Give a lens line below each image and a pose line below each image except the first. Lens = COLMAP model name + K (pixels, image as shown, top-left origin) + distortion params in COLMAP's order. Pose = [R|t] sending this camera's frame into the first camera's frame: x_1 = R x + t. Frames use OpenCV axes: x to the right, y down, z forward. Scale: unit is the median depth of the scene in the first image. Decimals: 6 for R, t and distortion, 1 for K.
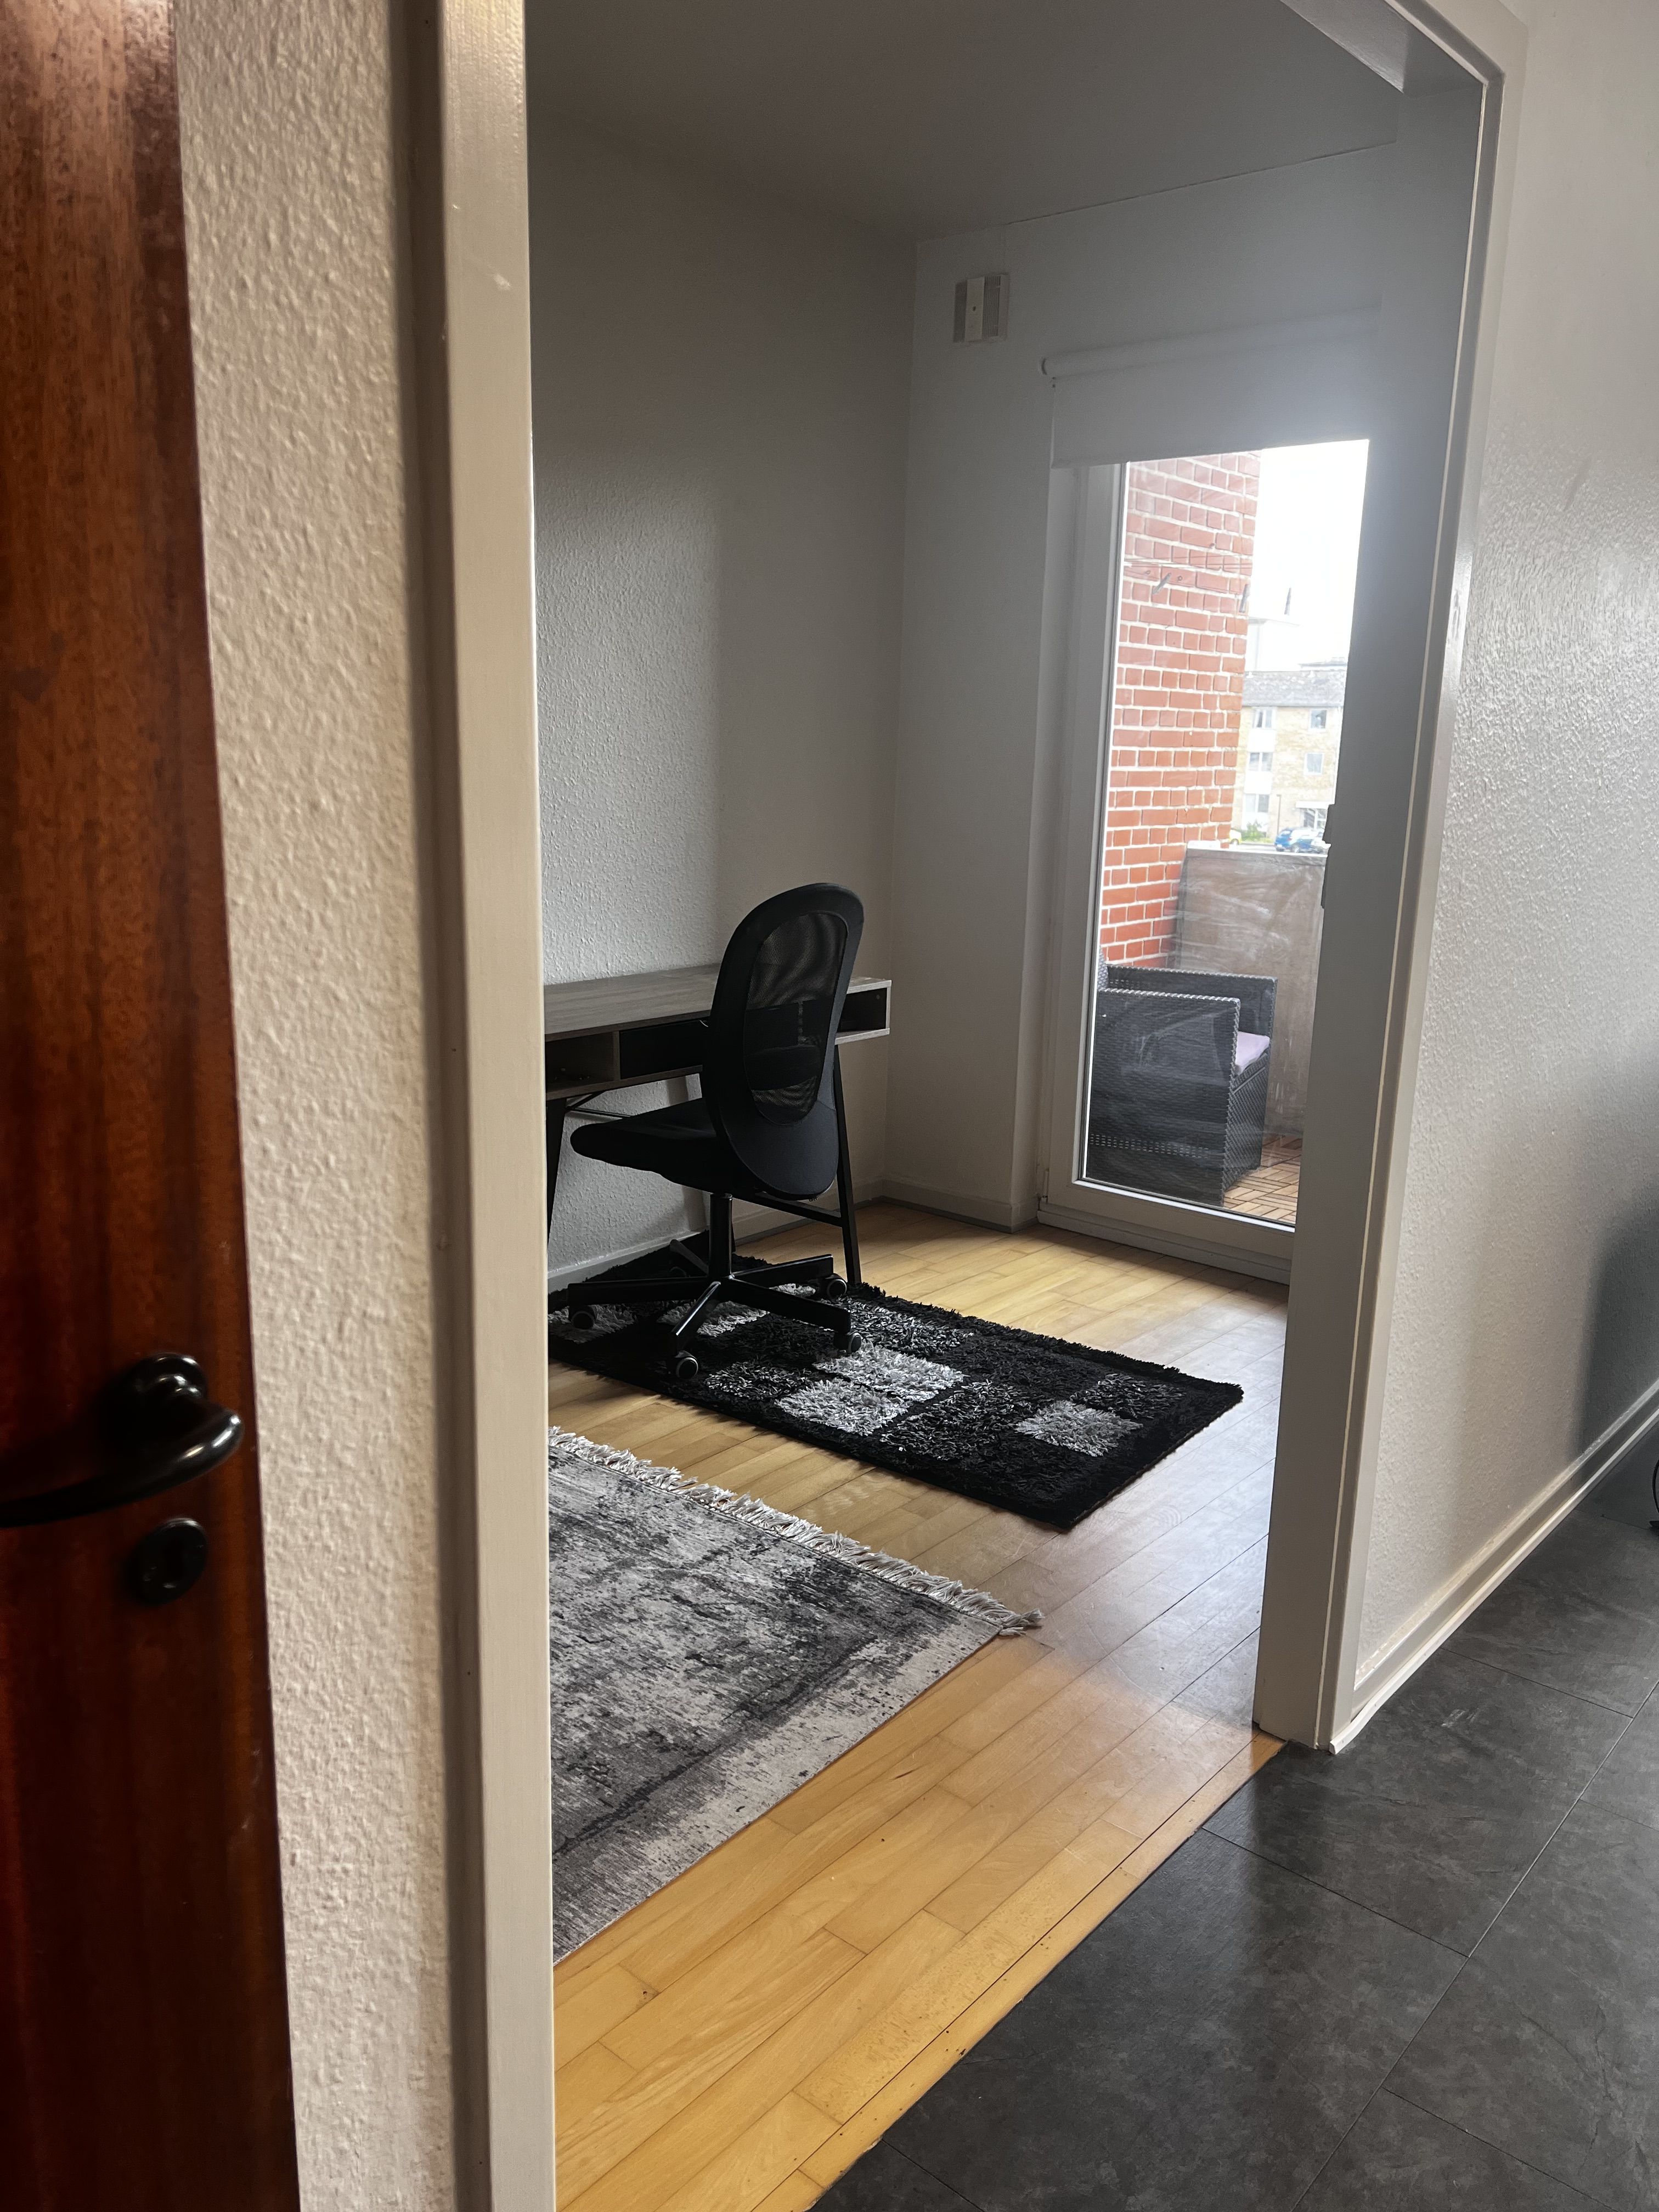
lens RADIAL K [[1650.6, 0, 829.5], [0, 1650.6, 1106.0], [0, 0, 1]] dist [0.106710, -0.231709]
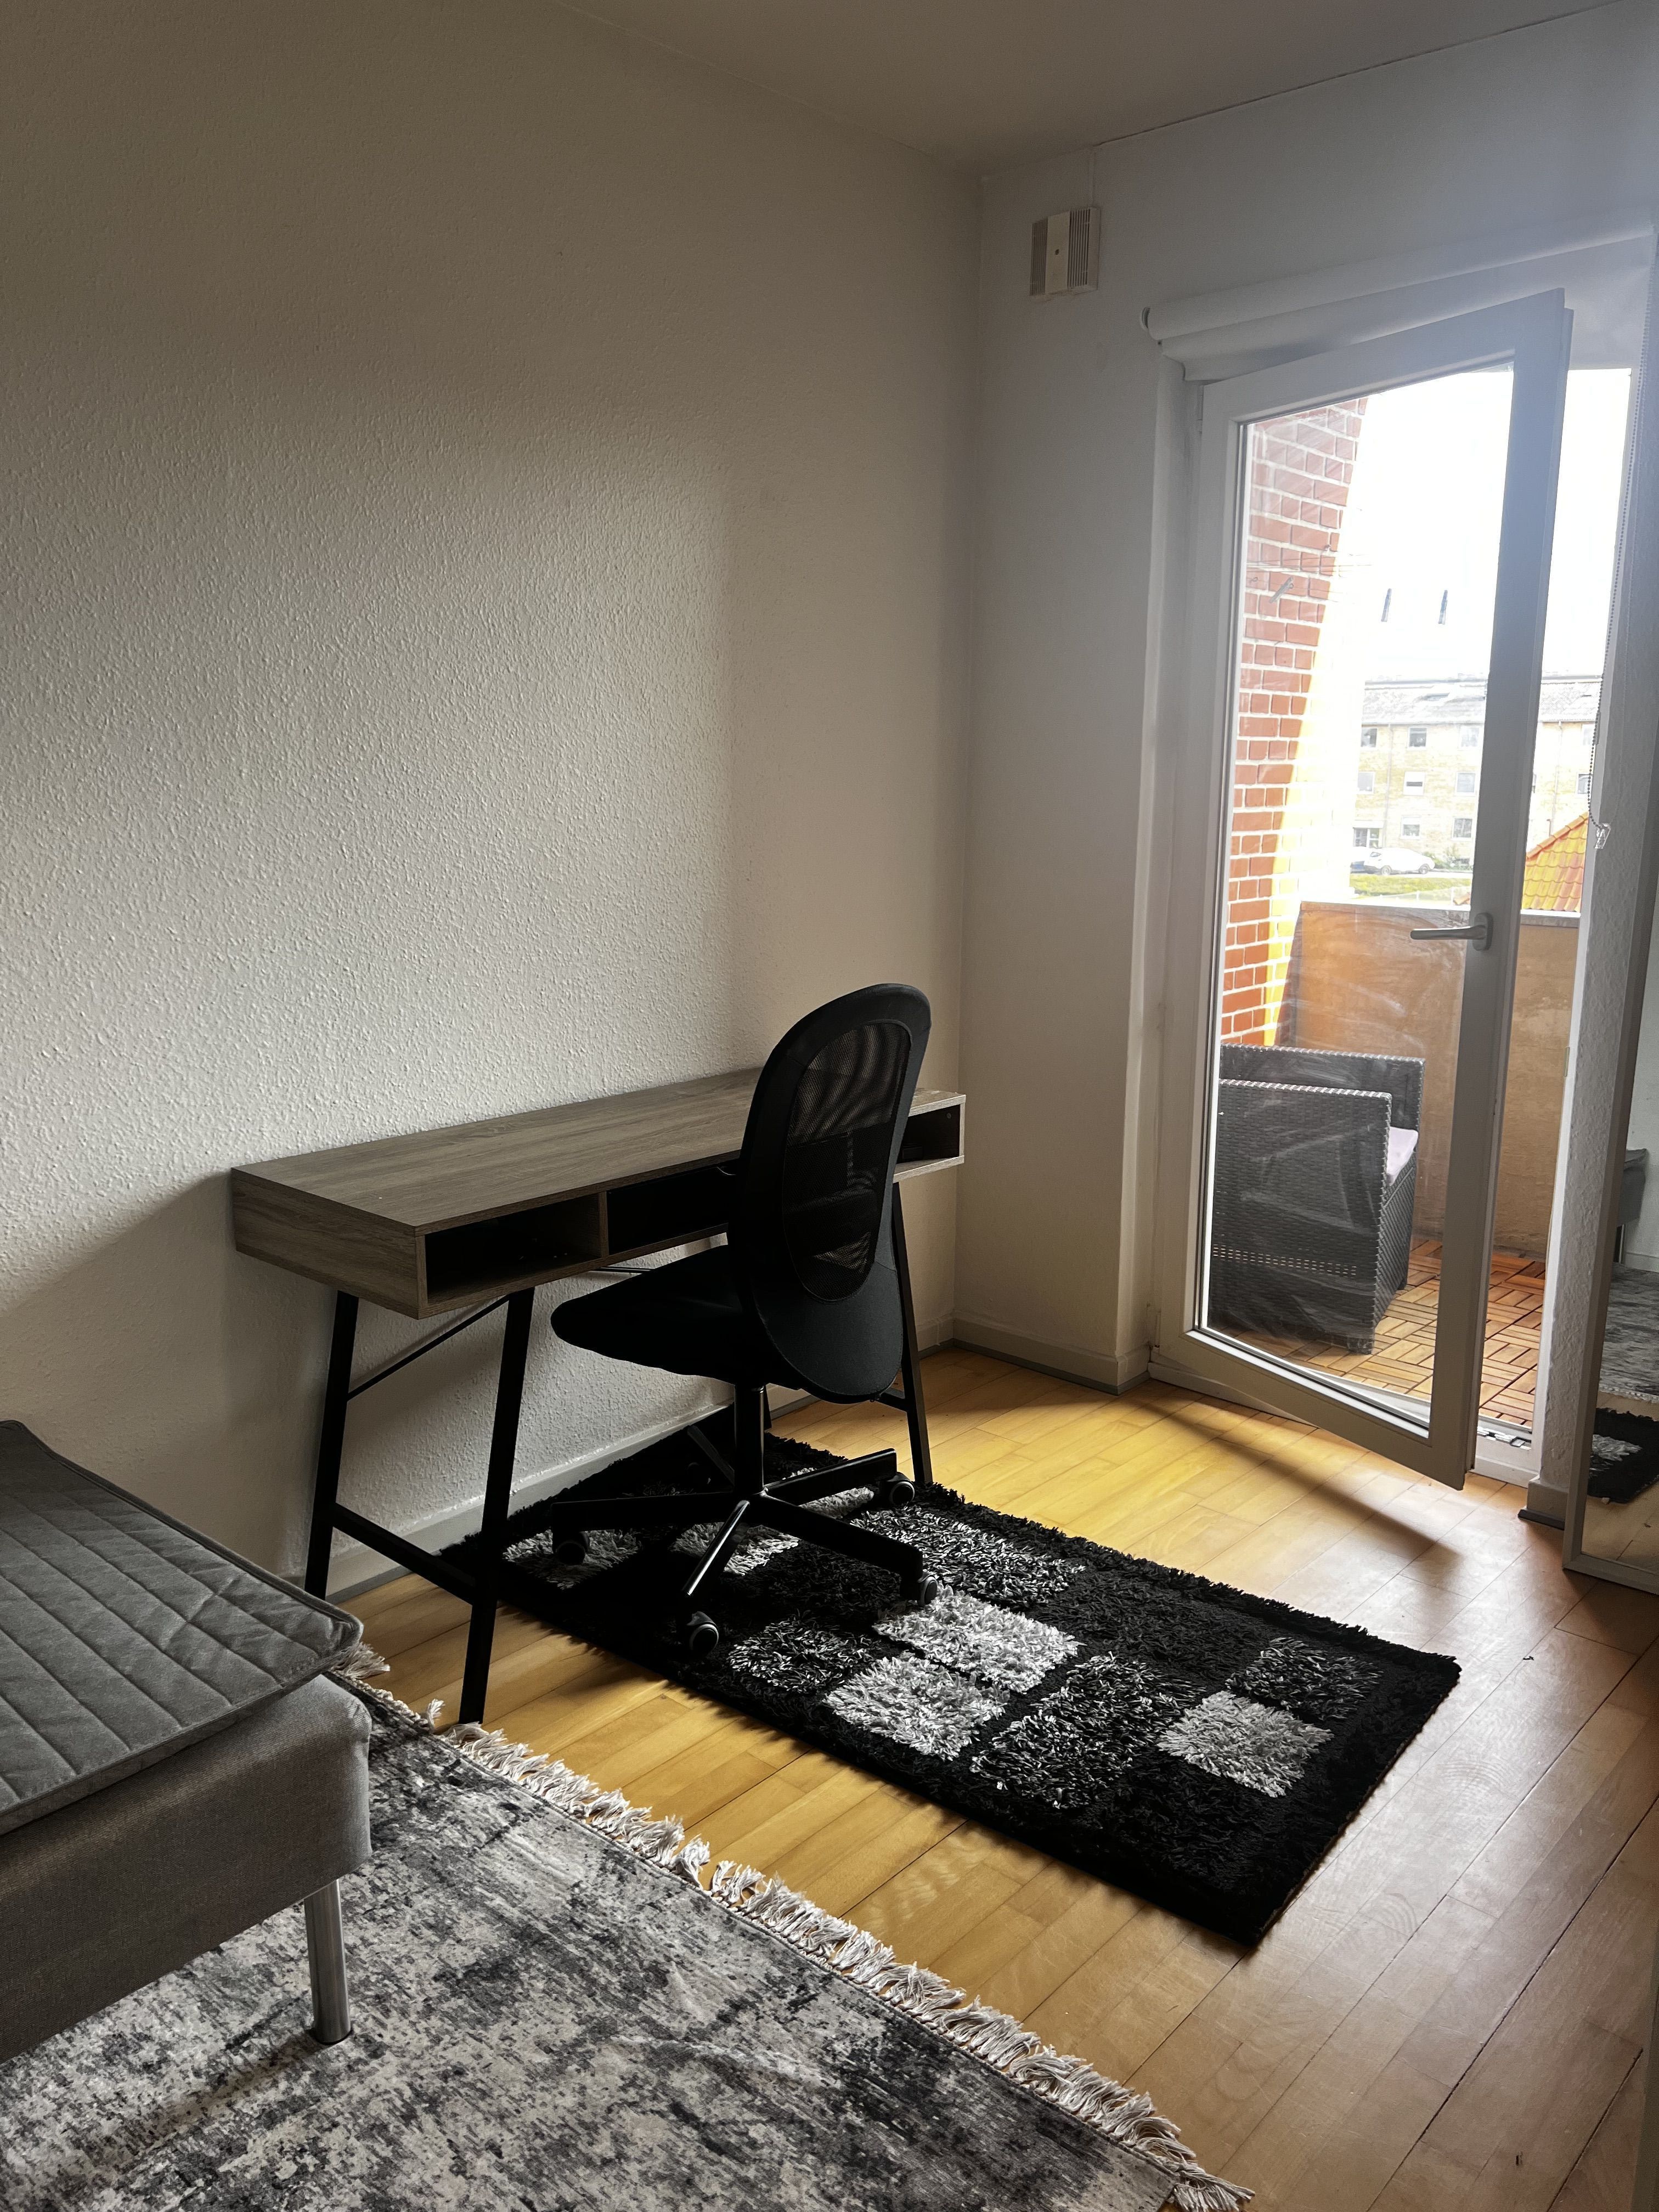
lens RADIAL K [[1650.6, 0, 829.5], [0, 1650.6, 1106.0], [0, 0, 1]] dist [0.106710, -0.231709]
pose [[0.999517, -0.011728, -0.028778, -0.005724], [0.011231, 0.999786, -0.017361, -0.068682], [0.028975, 0.017030, 0.999435, 0.257997]]
